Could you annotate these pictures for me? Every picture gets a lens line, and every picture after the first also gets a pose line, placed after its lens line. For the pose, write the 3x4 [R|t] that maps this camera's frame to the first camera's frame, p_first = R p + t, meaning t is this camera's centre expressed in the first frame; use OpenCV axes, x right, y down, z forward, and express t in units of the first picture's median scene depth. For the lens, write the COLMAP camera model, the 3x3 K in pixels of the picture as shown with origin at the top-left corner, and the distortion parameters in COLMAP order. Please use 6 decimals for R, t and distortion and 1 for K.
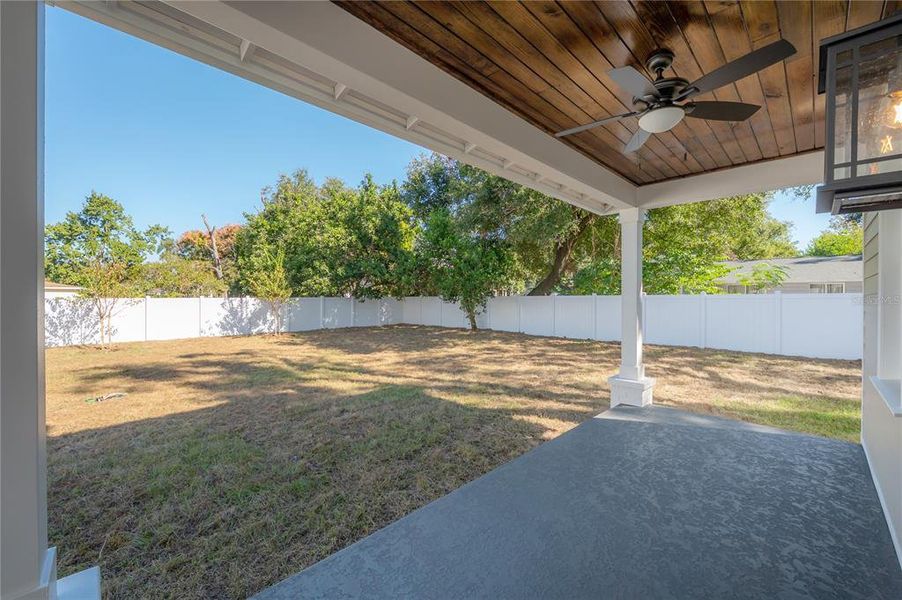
lens RADIAL K [[363.0, 0, 453.4], [0, 363.0, 299.2], [0, 0, 1]] dist [-0.006789, 0.000869]
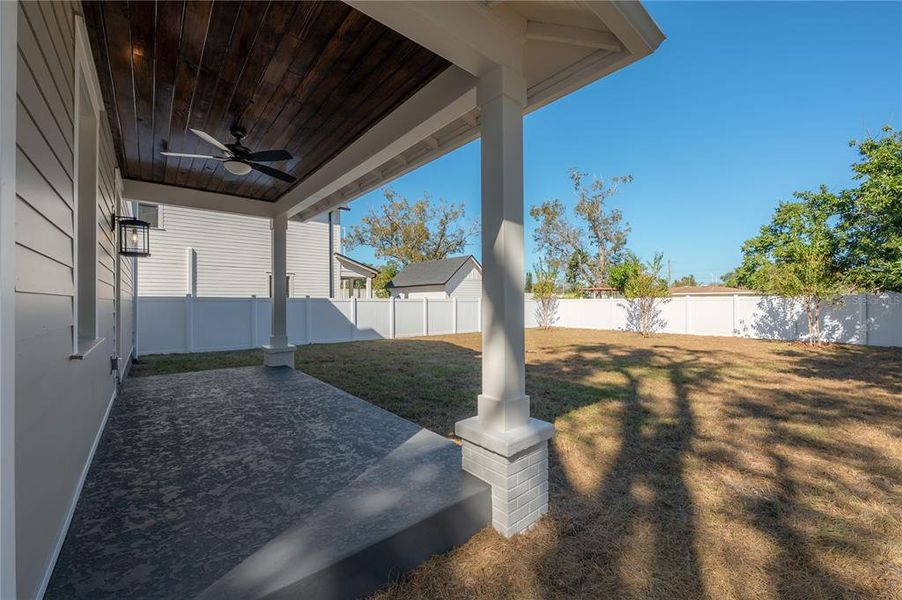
lens RADIAL K [[363.0, 0, 454.2], [0, 363.0, 301.5], [0, 0, 1]] dist [-0.006789, 0.000869]
pose [[-0.079972, -0.007294, -0.996770, 1.504023], [-0.005790, 0.999960, -0.006853, 0.090029], [0.996780, 0.005223, -0.080011, 1.485605]]
